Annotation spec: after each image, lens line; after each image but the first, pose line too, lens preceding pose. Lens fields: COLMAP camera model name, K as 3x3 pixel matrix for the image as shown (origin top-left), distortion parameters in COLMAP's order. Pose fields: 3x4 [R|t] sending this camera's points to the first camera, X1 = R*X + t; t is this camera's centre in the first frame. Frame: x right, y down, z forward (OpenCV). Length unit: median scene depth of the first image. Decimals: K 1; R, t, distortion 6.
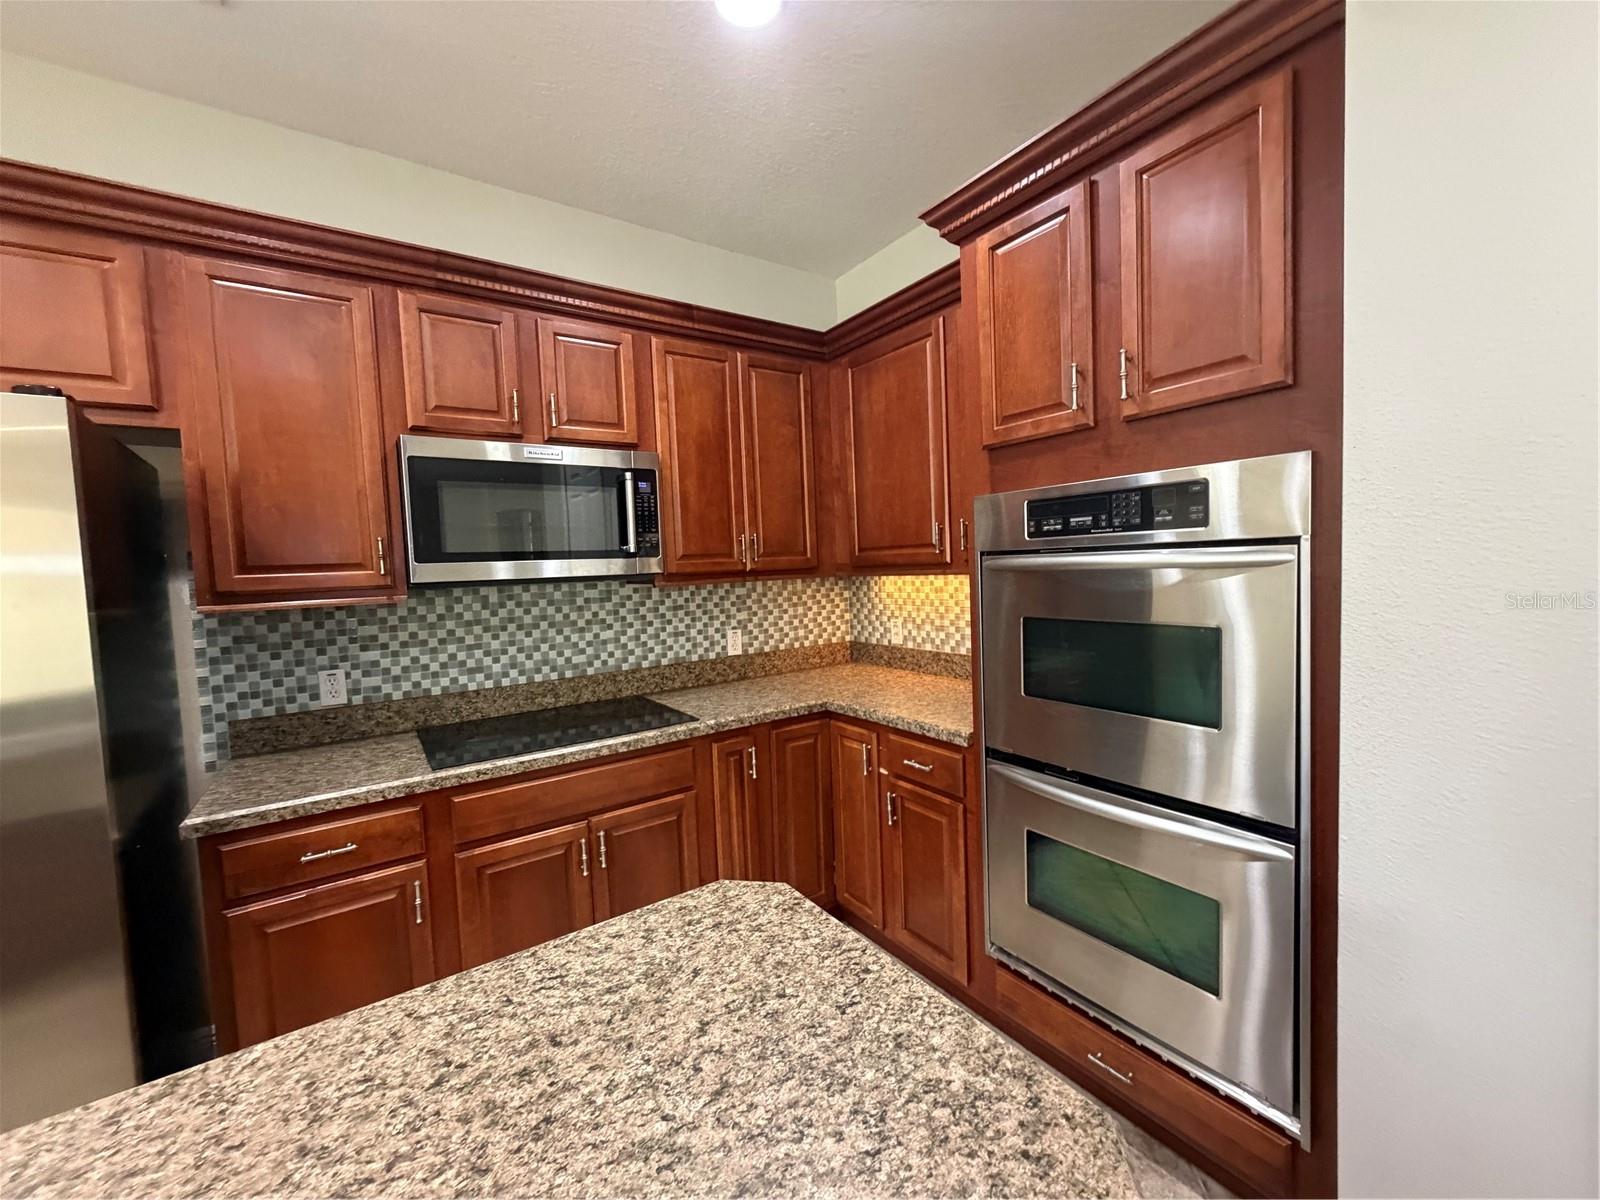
lens RADIAL K [[639.6, 0, 805.5], [0, 639.6, 599.5], [0, 0, 1]] dist [-0.001438, 0.001043]
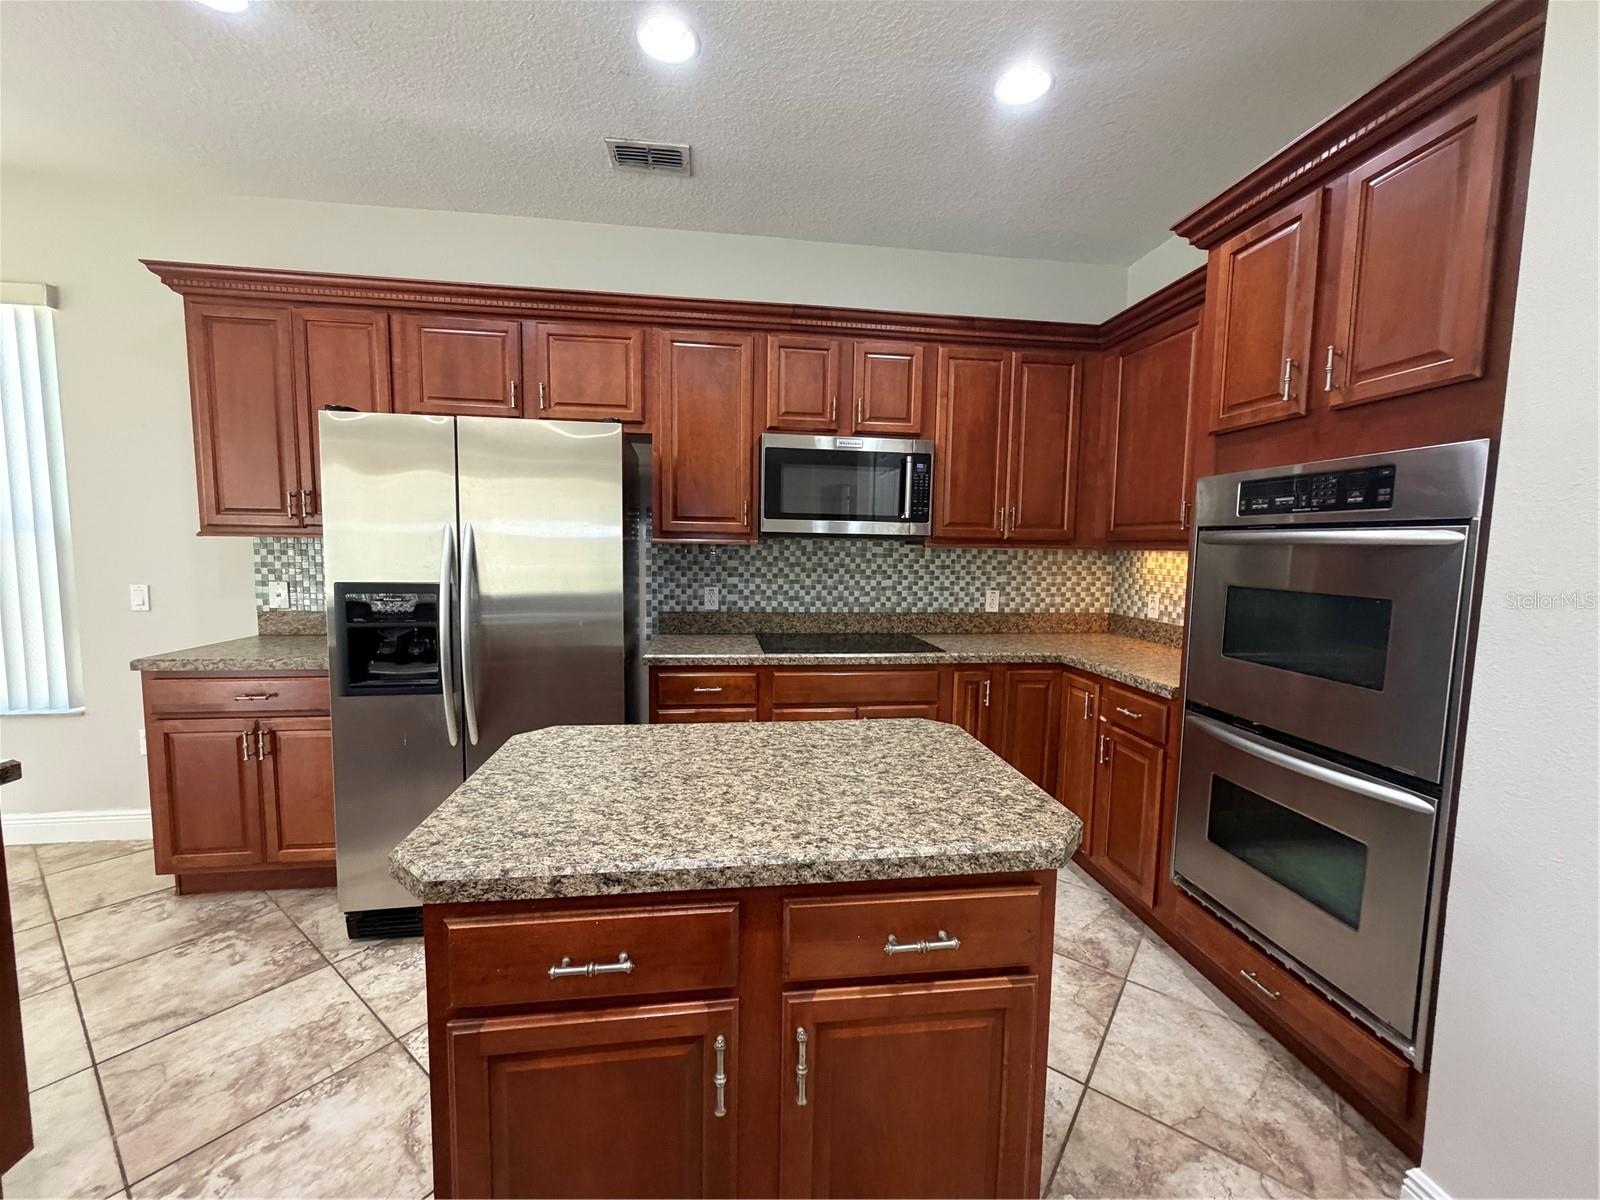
lens RADIAL K [[639.6, 0, 800.9], [0, 639.6, 597.5], [0, 0, 1]] dist [-0.001438, 0.001043]
pose [[0.887113, 0.093578, -0.451967, 0.172082], [-0.078663, 0.995558, 0.051729, 0.045335], [0.454800, -0.010337, 0.890534, -0.318670]]
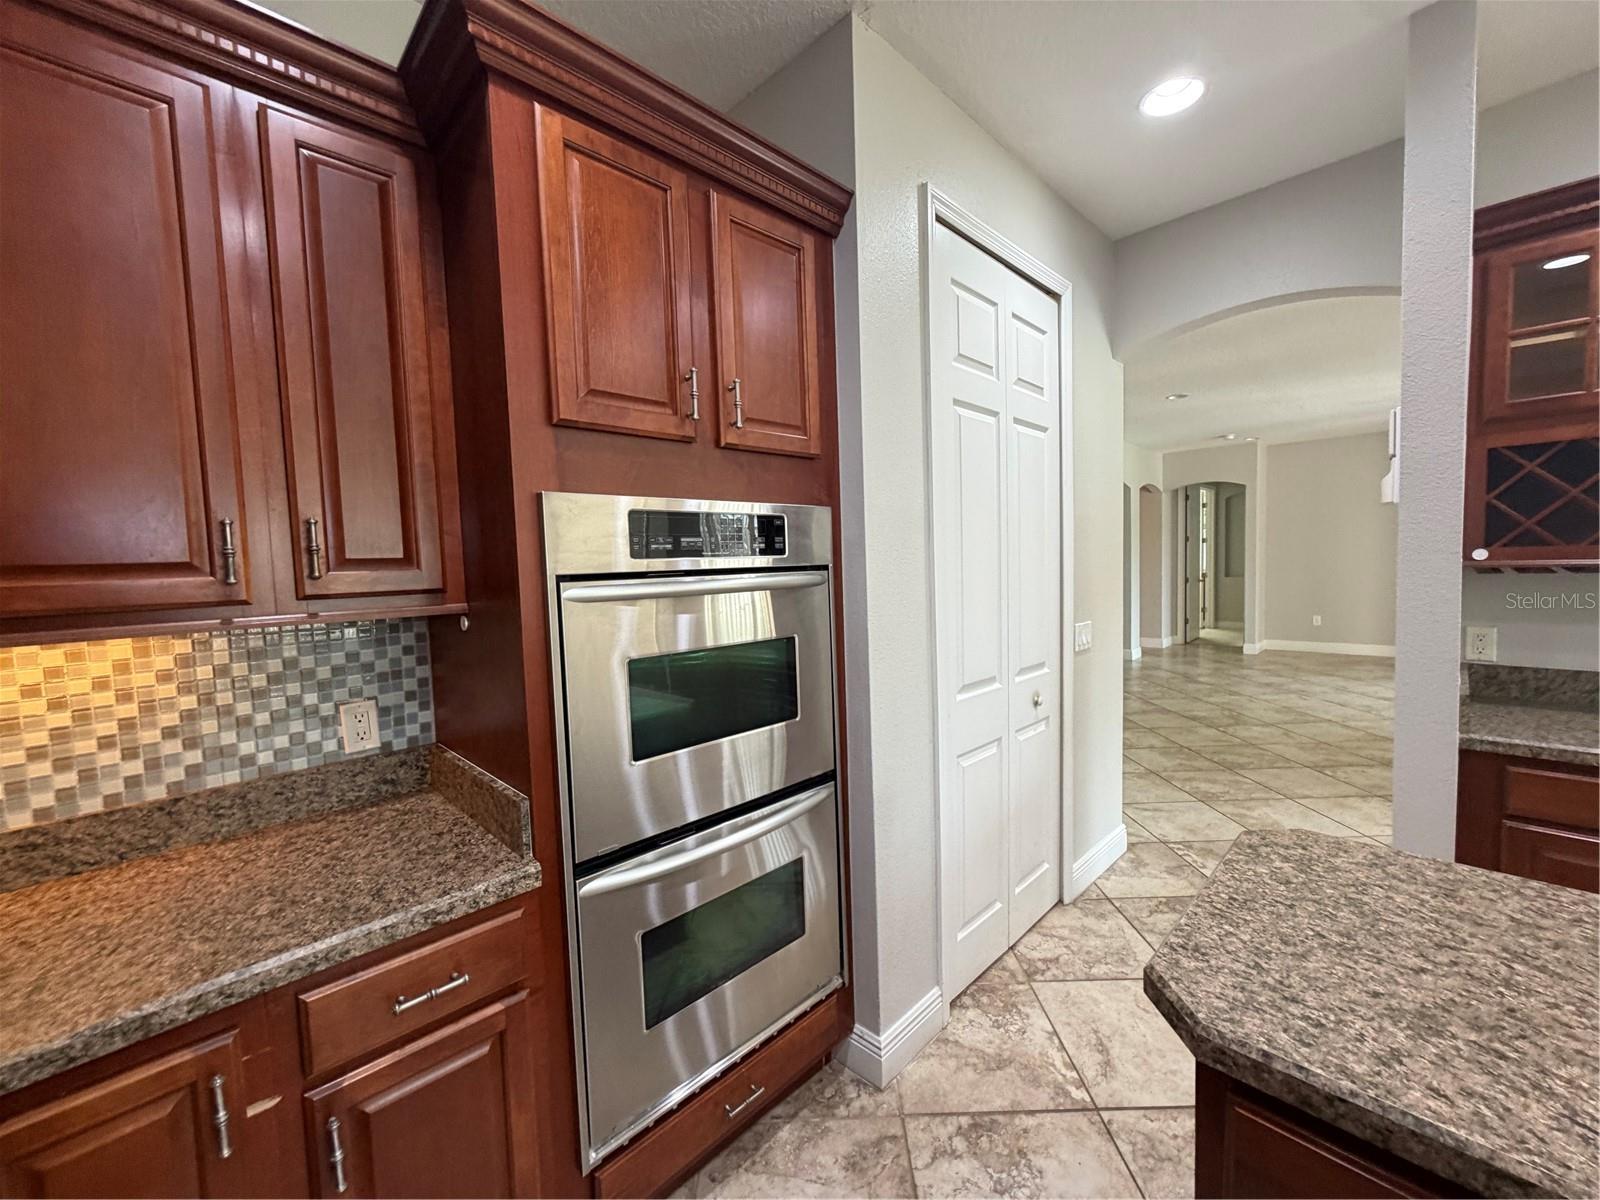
lens RADIAL K [[639.6, 0, 799.0], [0, 639.6, 603.3], [0, 0, 1]] dist [-0.001438, 0.001043]
pose [[-0.172427, -0.015777, 0.984896, -0.418248], [0.094912, 0.994953, 0.032555, -0.043143], [-0.980439, 0.099092, -0.170059, 0.860453]]
